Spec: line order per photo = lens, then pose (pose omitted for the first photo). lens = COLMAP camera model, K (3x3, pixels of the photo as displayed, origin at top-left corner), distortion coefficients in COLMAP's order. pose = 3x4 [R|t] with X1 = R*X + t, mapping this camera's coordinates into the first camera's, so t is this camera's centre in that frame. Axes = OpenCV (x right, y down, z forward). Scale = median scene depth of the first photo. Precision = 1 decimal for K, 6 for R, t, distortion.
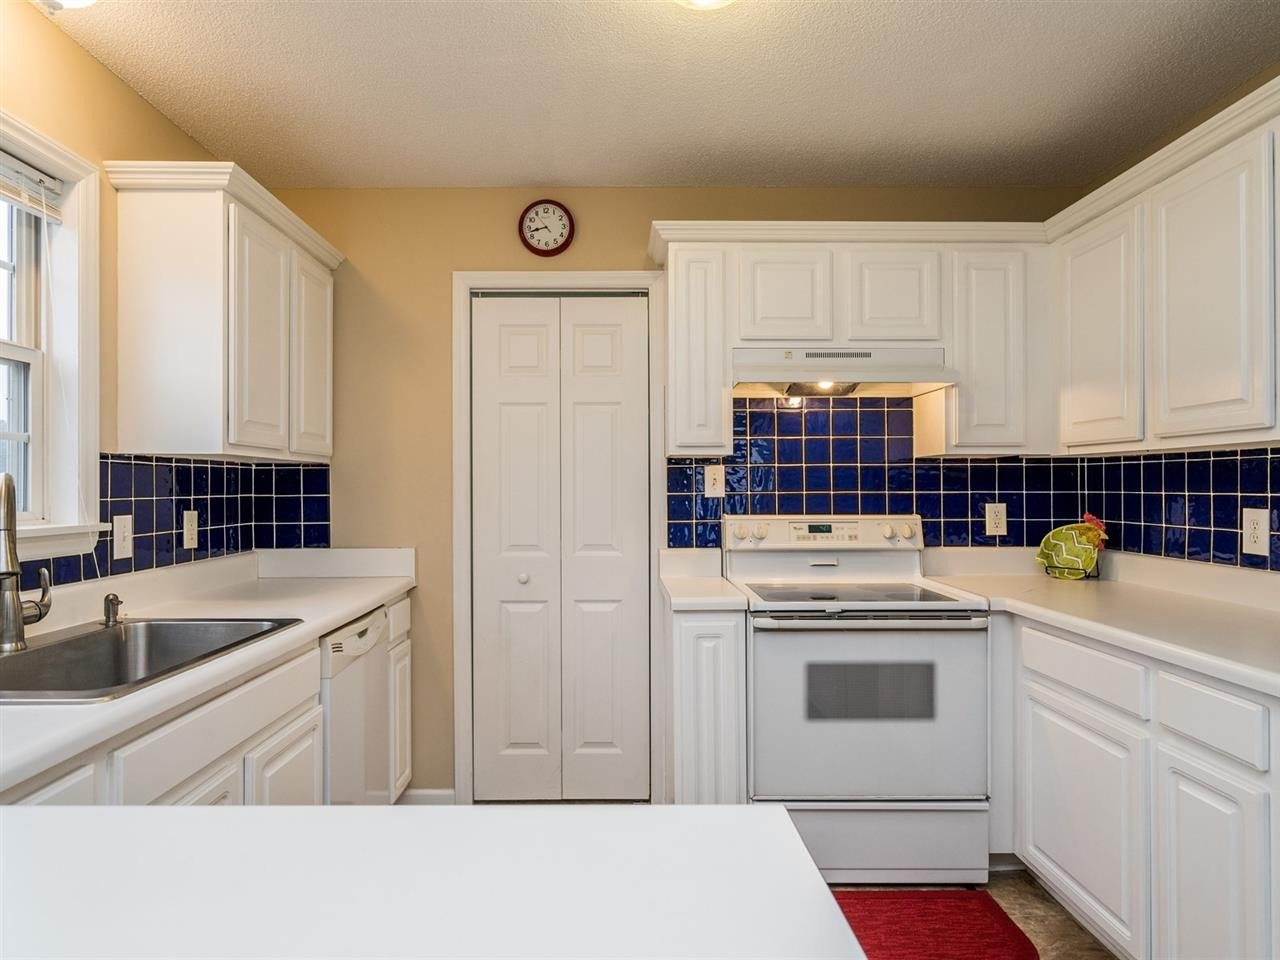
lens RADIAL K [[882.0, 0, 643.0], [0, 882.0, 475.4], [0, 0, 1]] dist [-0.005498, 0.000464]
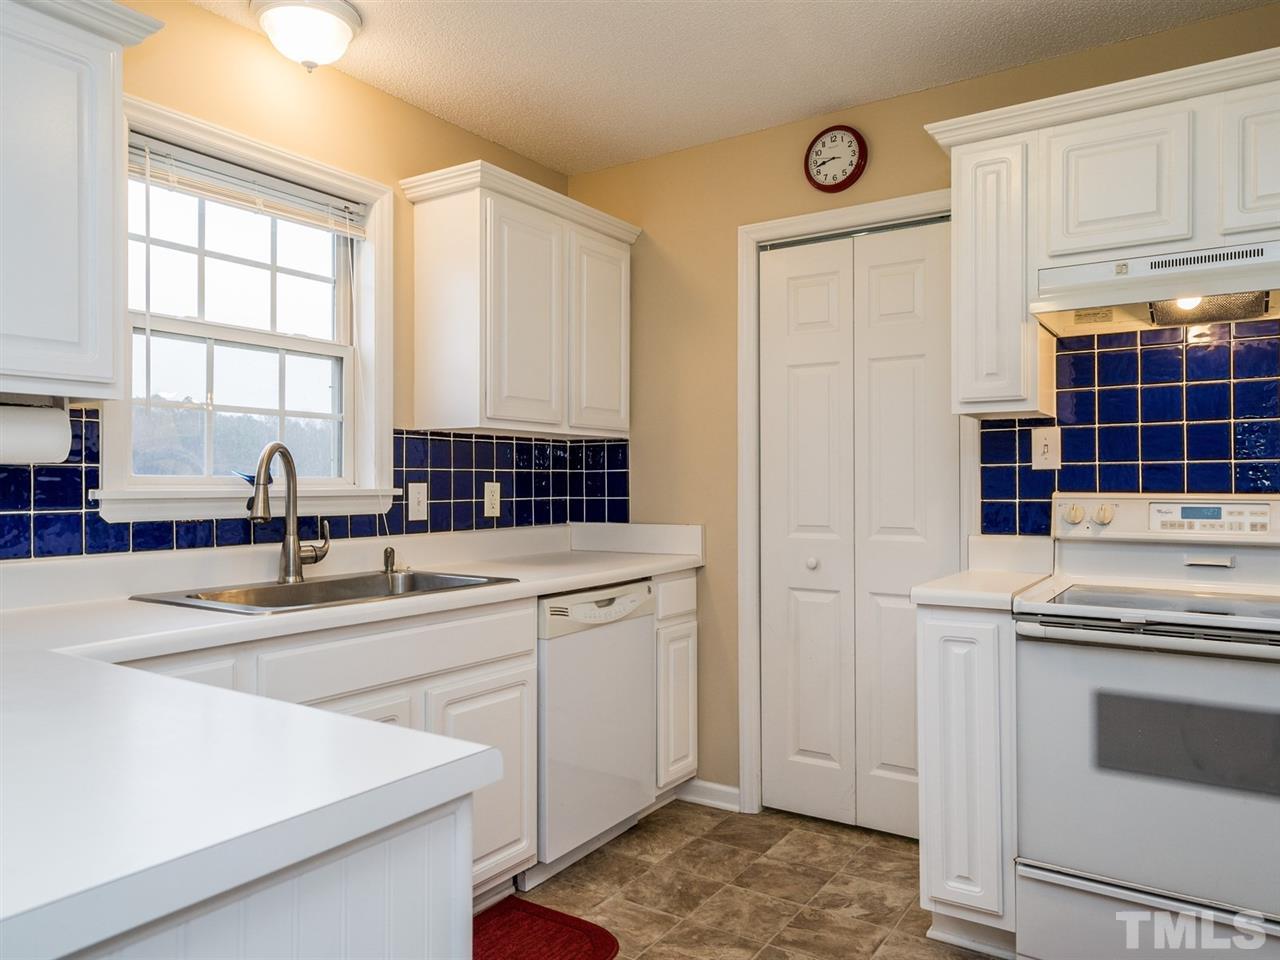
lens RADIAL K [[1033.0, 0, 640.0], [0, 1033.0, 480.0], [0, 0, 1]] dist [0.002708, 0.004694]
pose [[0.783091, -0.005376, -0.621884, 0.384963], [0.005295, 0.999984, -0.001977, 0.036204], [0.621885, -0.001744, 0.783107, 0.092607]]
